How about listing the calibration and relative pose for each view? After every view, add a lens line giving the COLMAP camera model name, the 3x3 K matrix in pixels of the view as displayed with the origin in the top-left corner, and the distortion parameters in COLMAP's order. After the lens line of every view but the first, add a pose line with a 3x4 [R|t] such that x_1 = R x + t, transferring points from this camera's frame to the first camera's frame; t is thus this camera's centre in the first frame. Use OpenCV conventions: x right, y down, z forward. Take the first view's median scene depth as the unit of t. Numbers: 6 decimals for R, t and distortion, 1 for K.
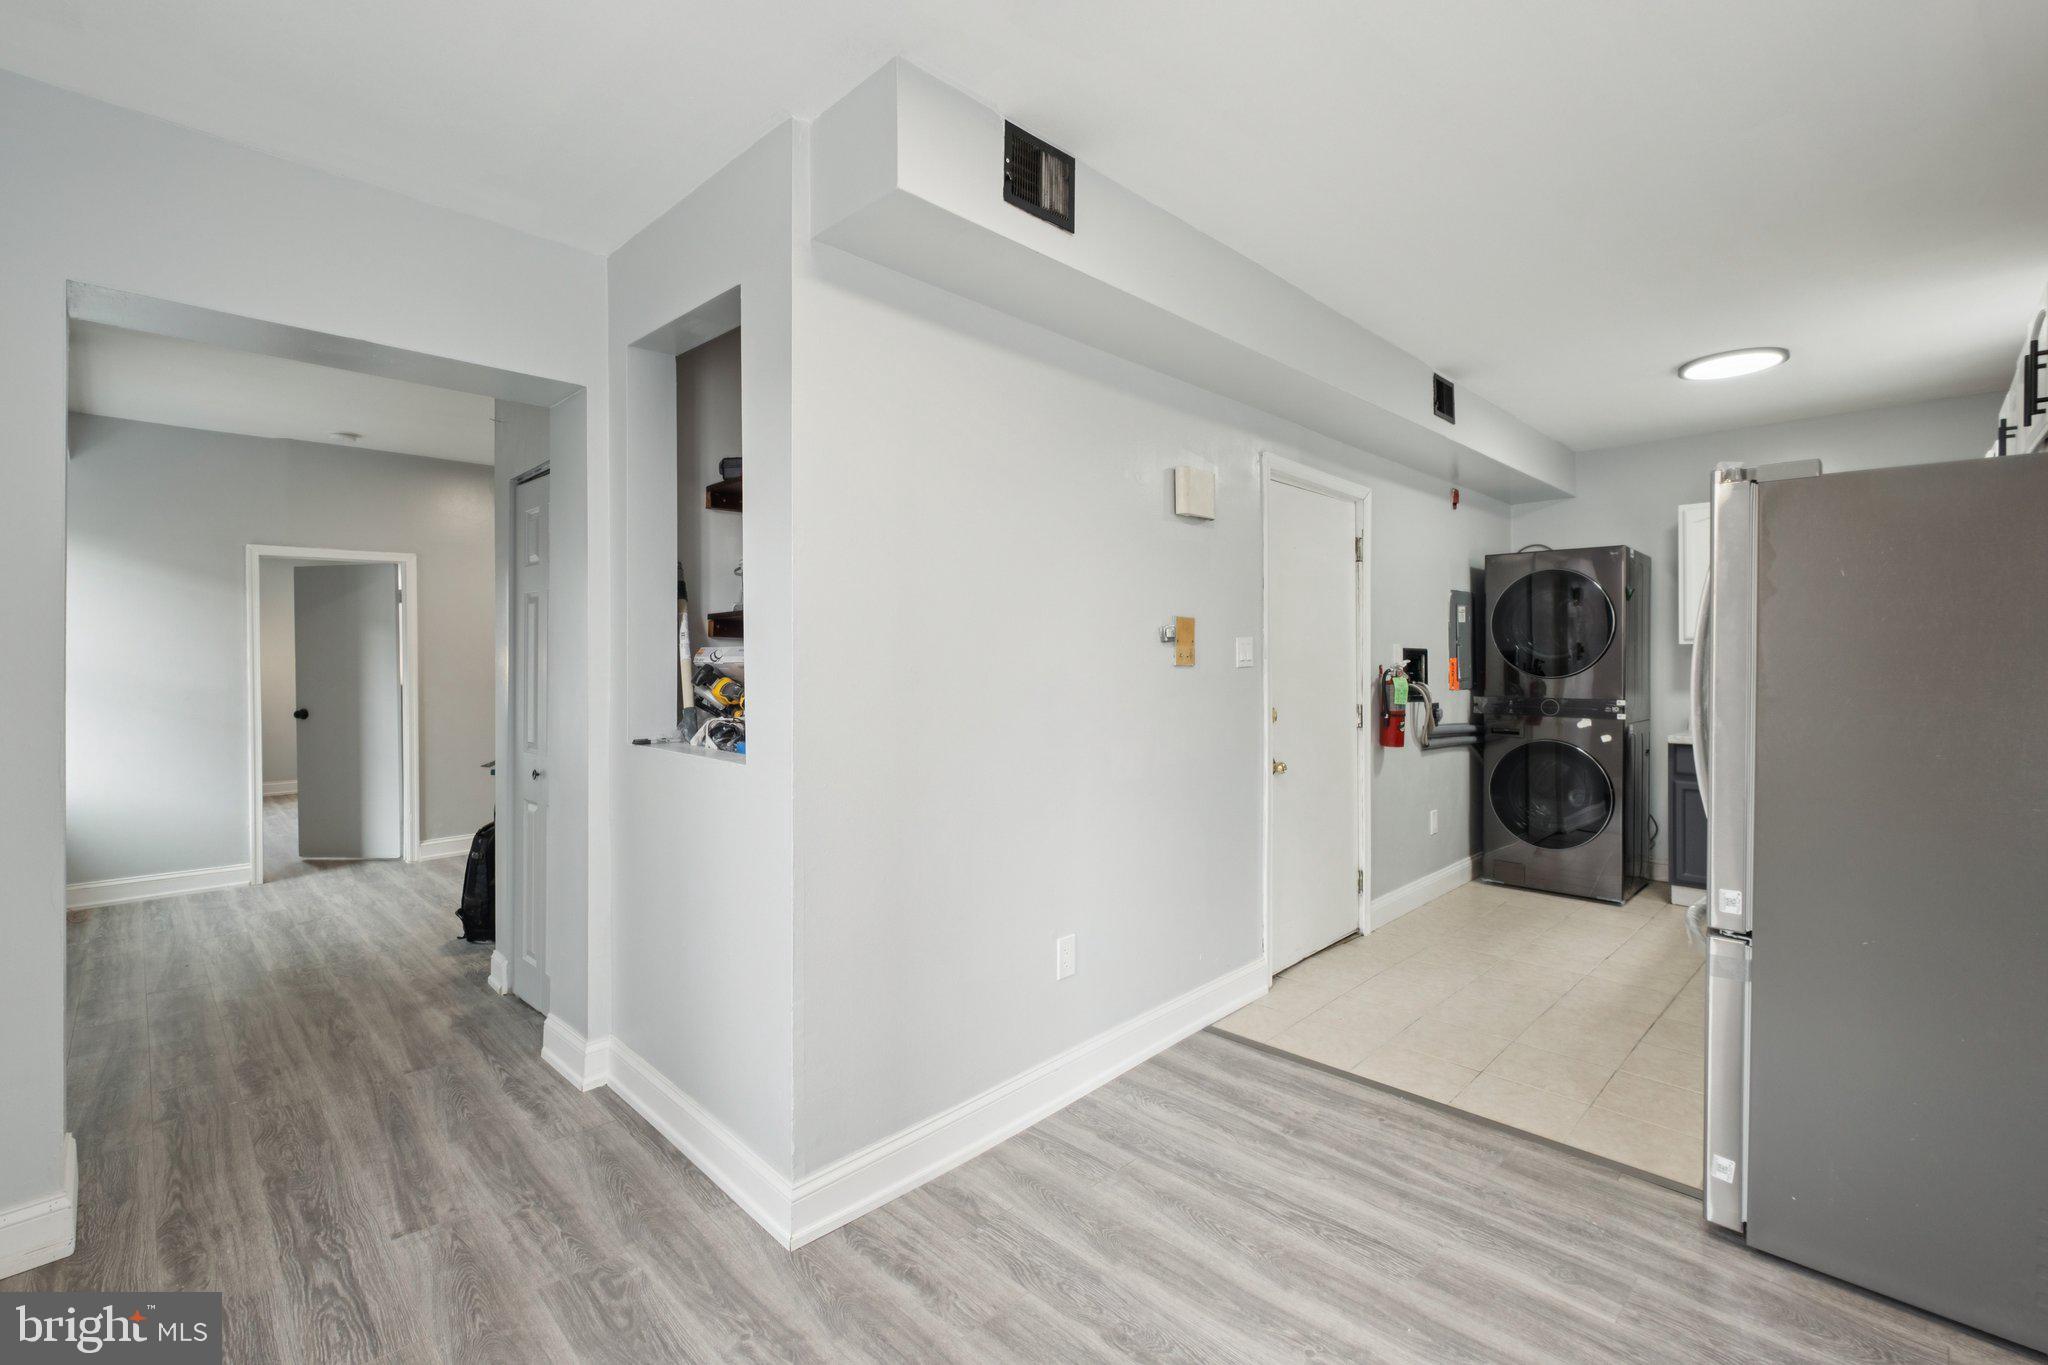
lens RADIAL K [[901.5, 0, 1006.3], [0, 901.5, 667.7], [0, 0, 1]] dist [-0.000494, -0.000699]
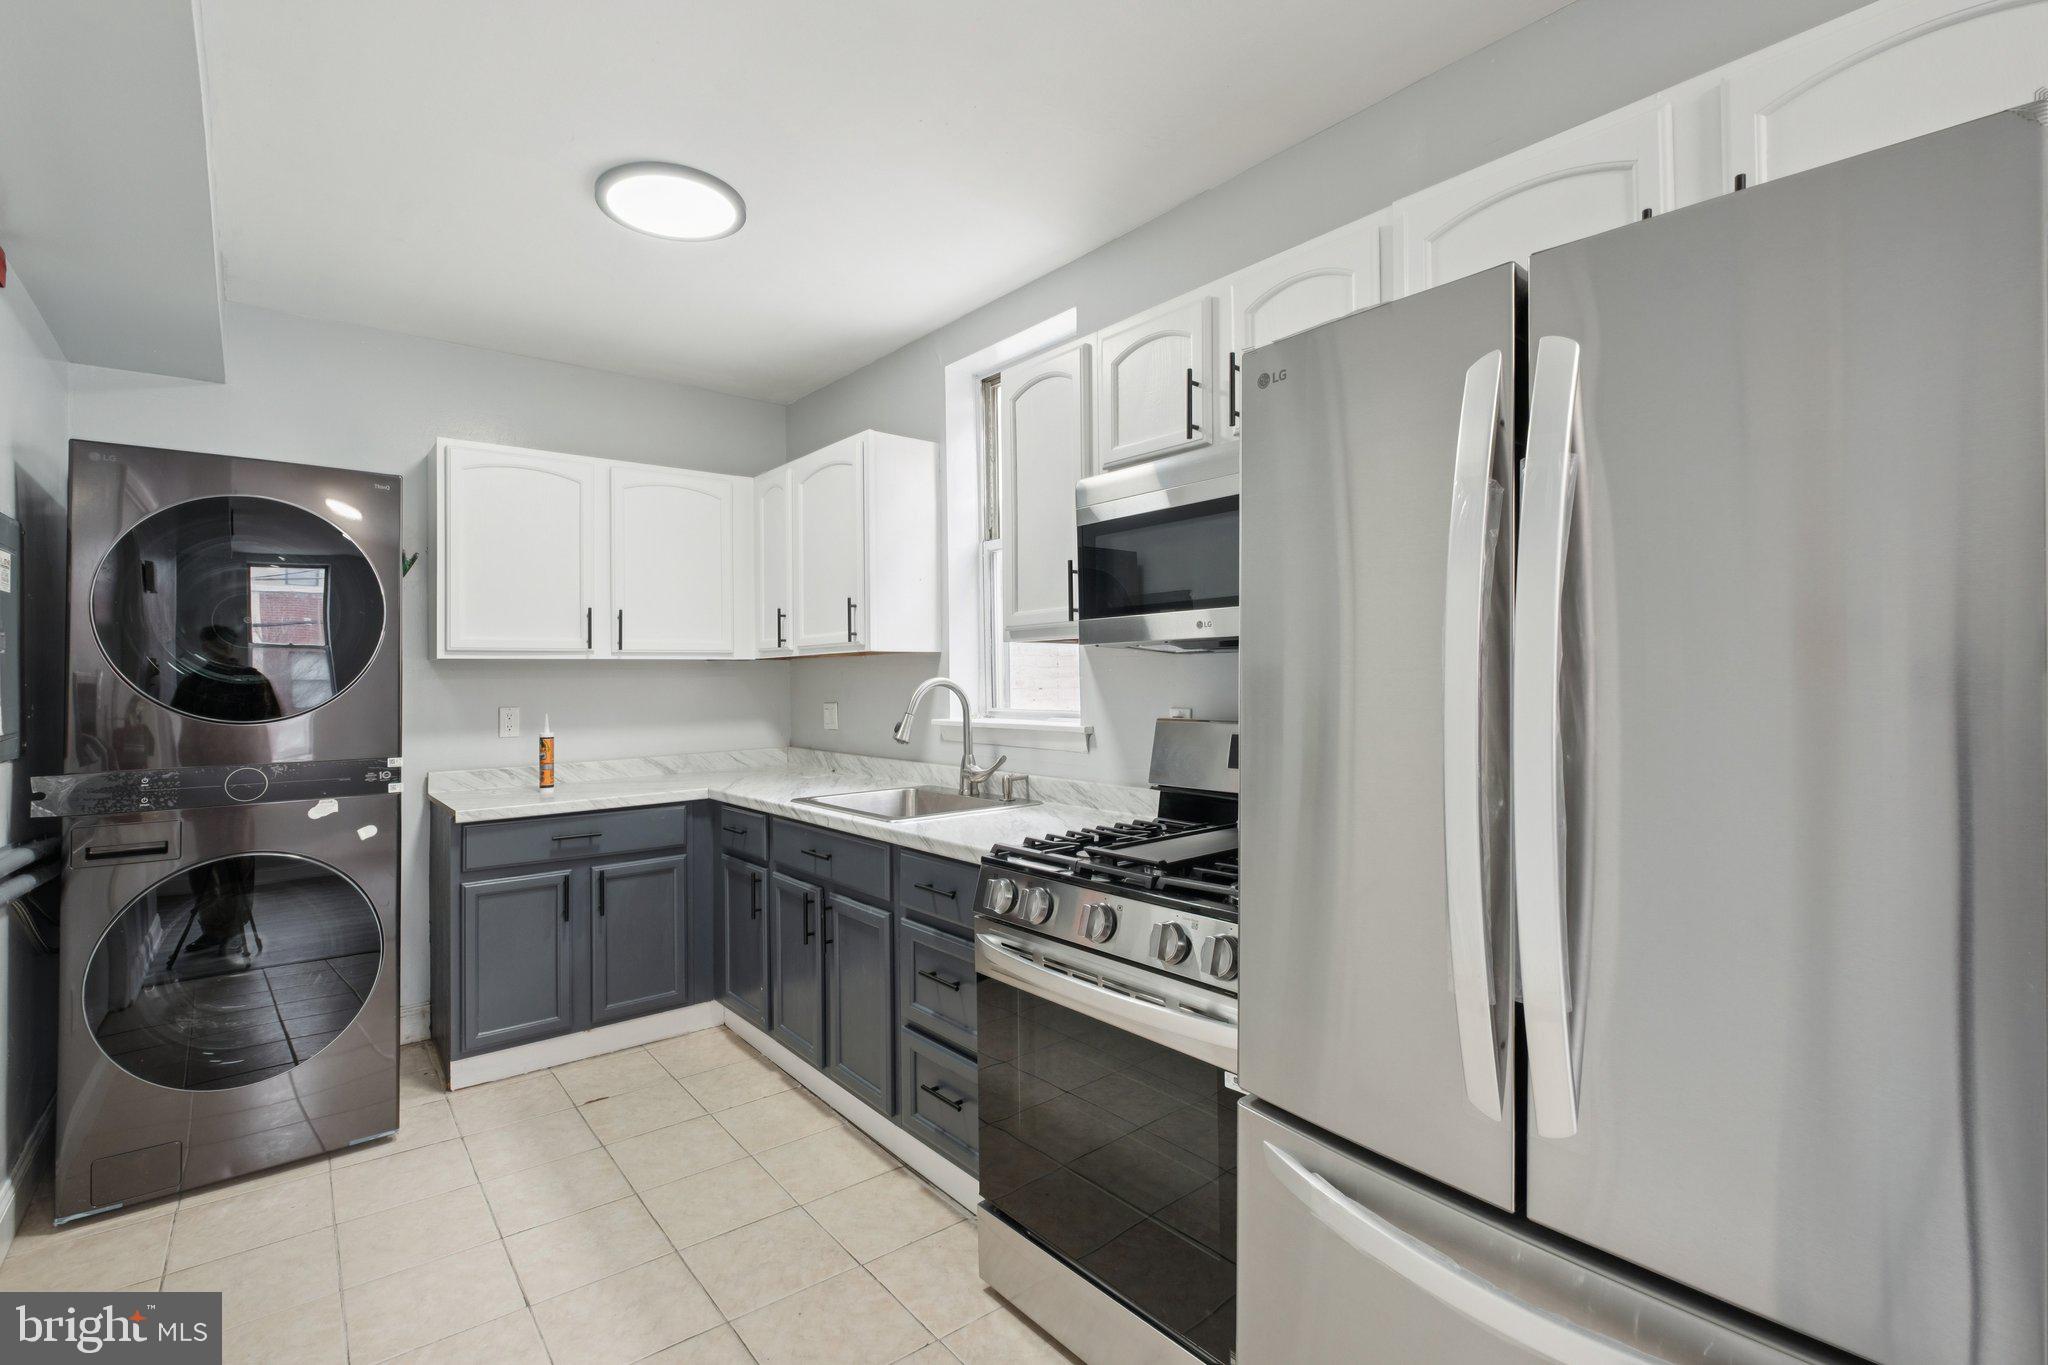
lens RADIAL K [[901.5, 0, 1006.3], [0, 901.5, 667.7], [0, 0, 1]] dist [-0.000494, -0.000699]
pose [[0.090482, 0.015369, 0.995779, 0.165804], [0.014605, 0.999753, -0.016757, -0.003990], [-0.995791, 0.016060, 0.090235, 0.565047]]
